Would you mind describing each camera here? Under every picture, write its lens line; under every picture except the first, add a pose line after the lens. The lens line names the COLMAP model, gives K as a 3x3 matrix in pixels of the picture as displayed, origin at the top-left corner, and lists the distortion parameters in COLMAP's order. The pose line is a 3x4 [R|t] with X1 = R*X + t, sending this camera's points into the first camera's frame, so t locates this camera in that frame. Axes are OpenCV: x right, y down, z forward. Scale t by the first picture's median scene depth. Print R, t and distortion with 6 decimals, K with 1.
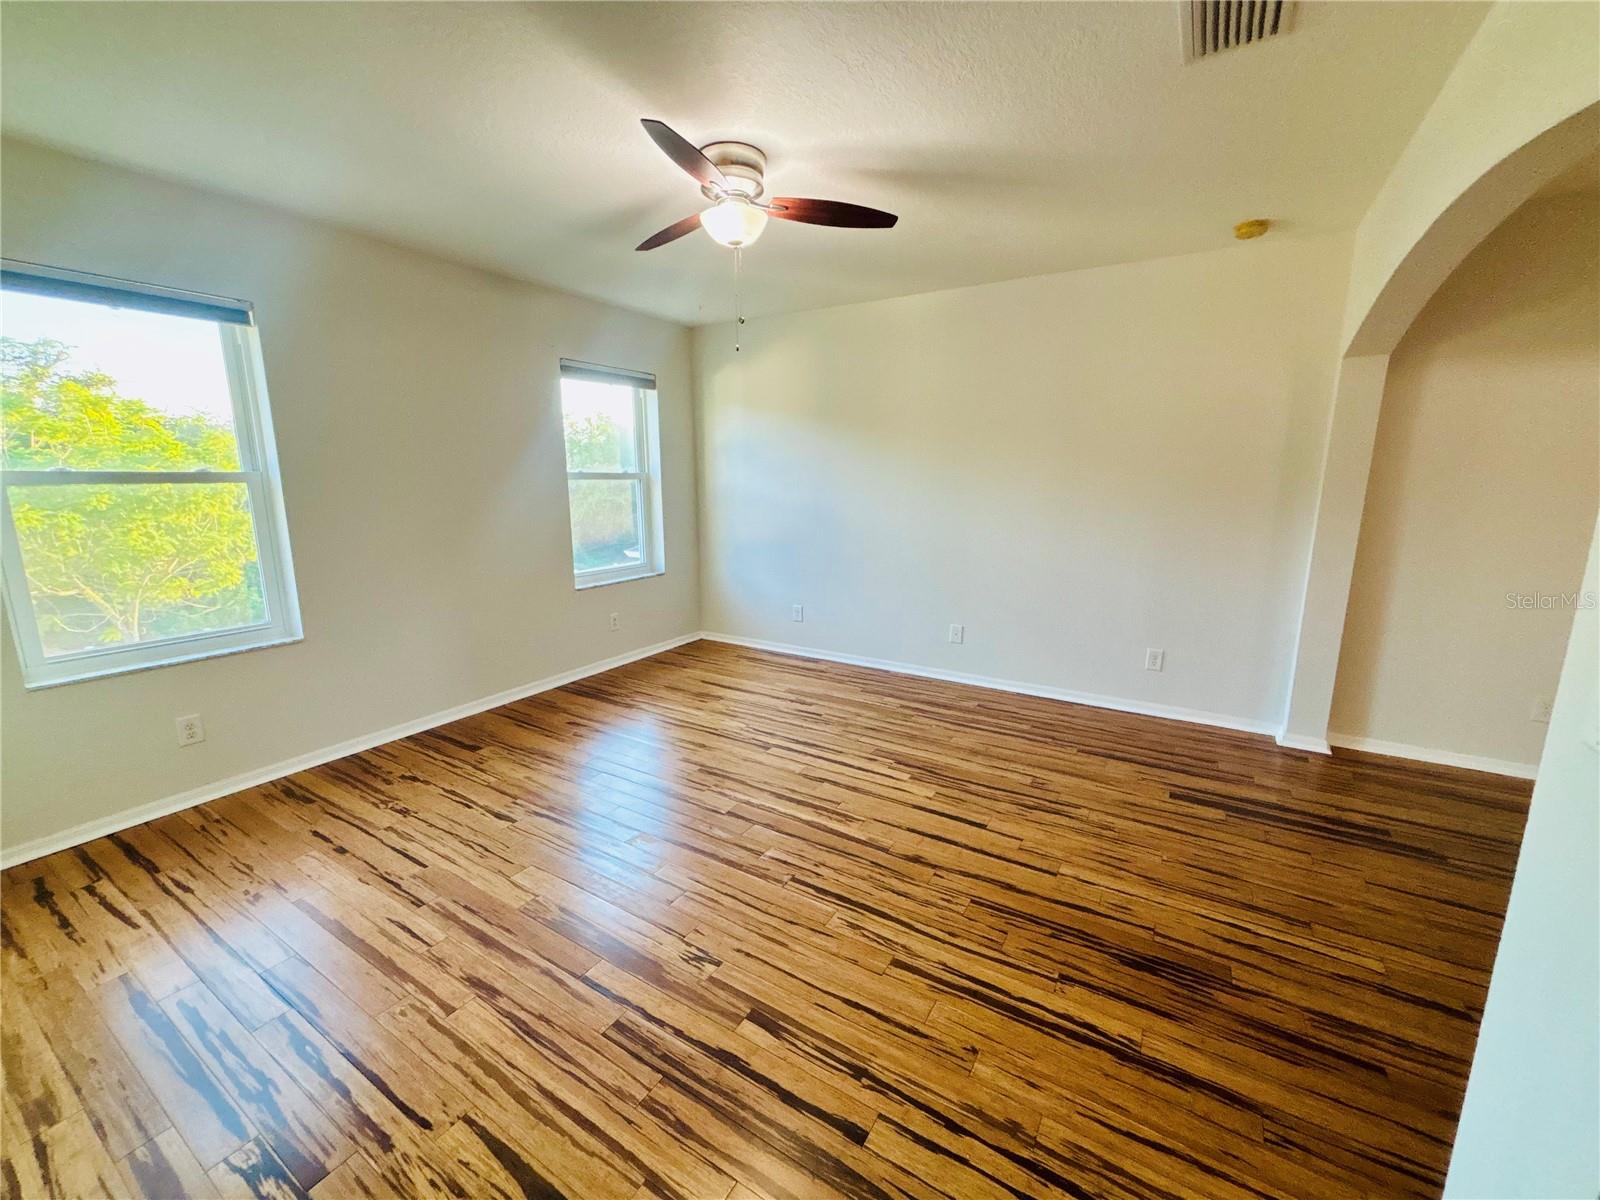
lens RADIAL K [[641.9, 0, 800.3], [0, 641.9, 596.1], [0, 0, 1]] dist [-0.000734, 0.000070]
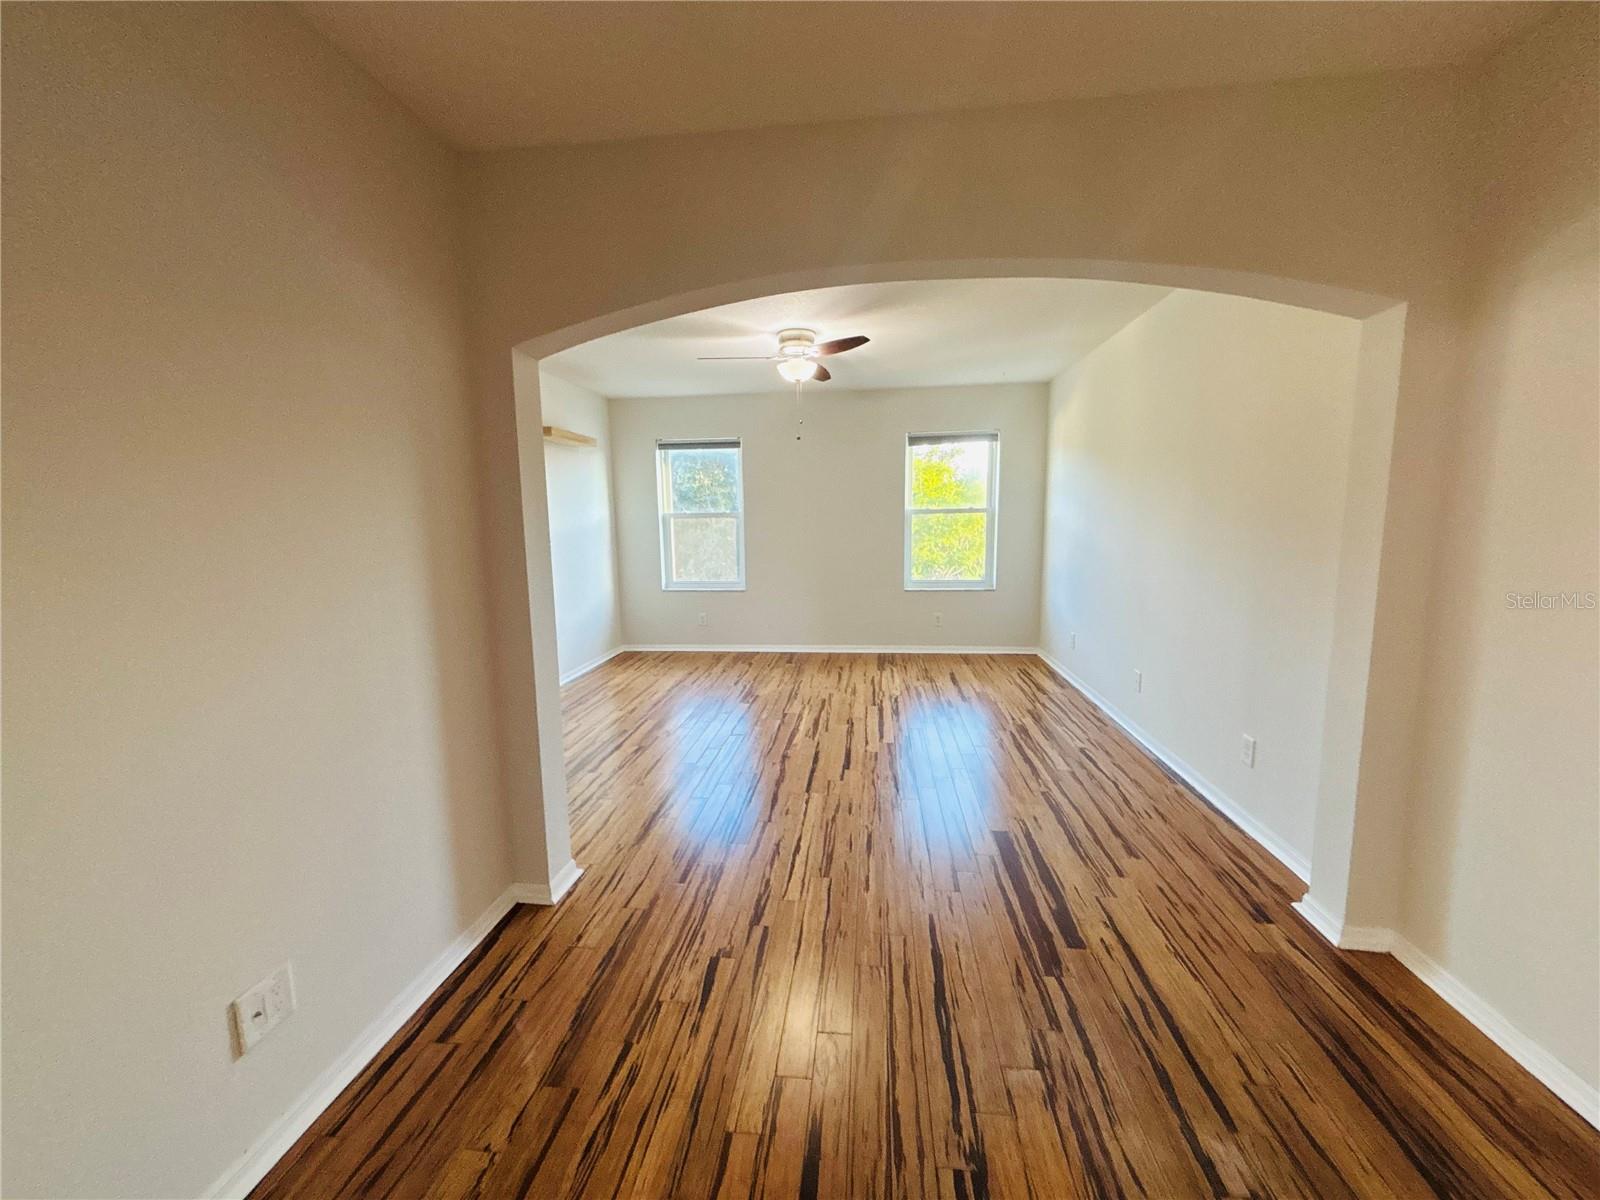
lens RADIAL K [[641.9, 0, 800.8], [0, 641.9, 594.0], [0, 0, 1]] dist [-0.000734, 0.000070]
pose [[0.425346, 0.105680, -0.898840, 1.180339], [-0.153563, 0.987185, 0.043398, -0.039635], [0.891907, 0.119570, 0.436124, 0.236756]]
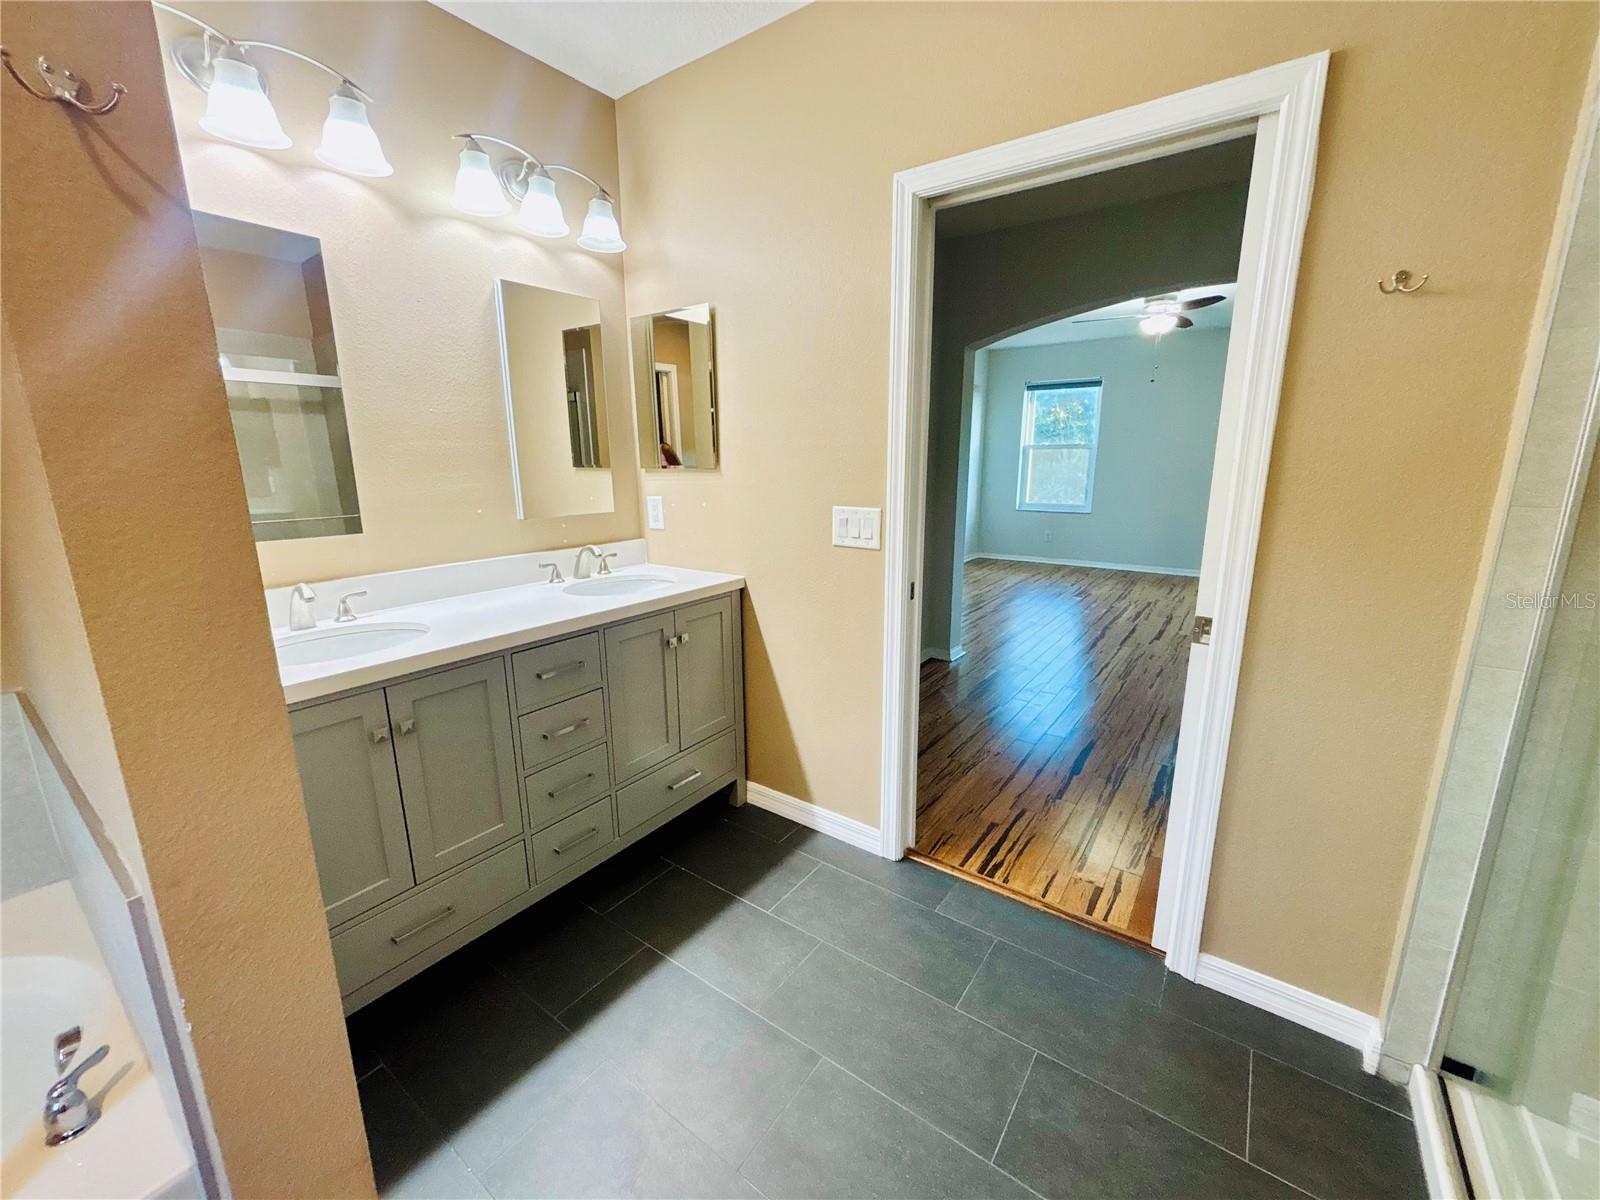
lens RADIAL K [[641.9, 0, 790.0], [0, 641.9, 603.1], [0, 0, 1]] dist [-0.000734, 0.000070]
pose [[-0.088276, 0.226951, -0.969897, 1.734846], [-0.177444, 0.954542, 0.239508, 0.012031], [0.980164, 0.193245, -0.043992, 0.051998]]
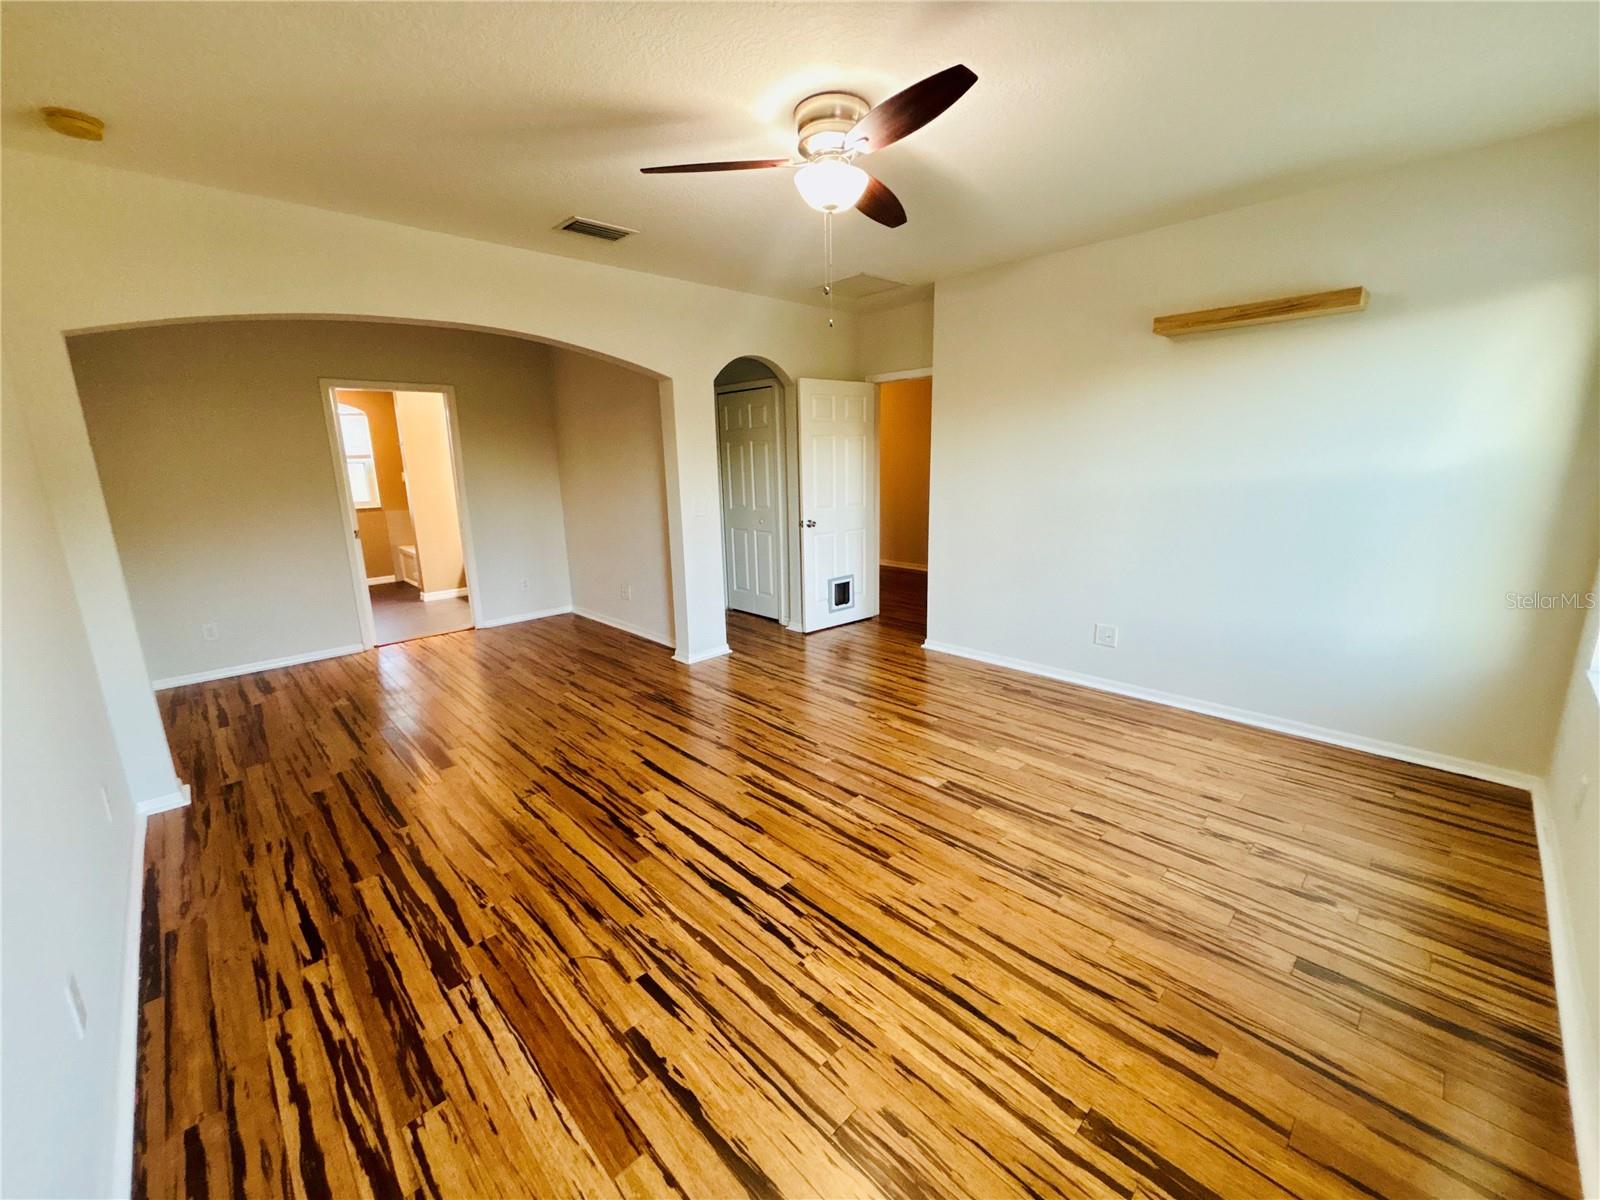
lens RADIAL K [[641.9, 0, 793.7], [0, 641.9, 604.7], [0, 0, 1]] dist [-0.000734, 0.000070]
pose [[-0.966605, -0.037257, 0.253547, -0.227278], [0.069589, 0.914041, 0.399608, -0.303640], [-0.246641, 0.403907, -0.880924, 1.553519]]
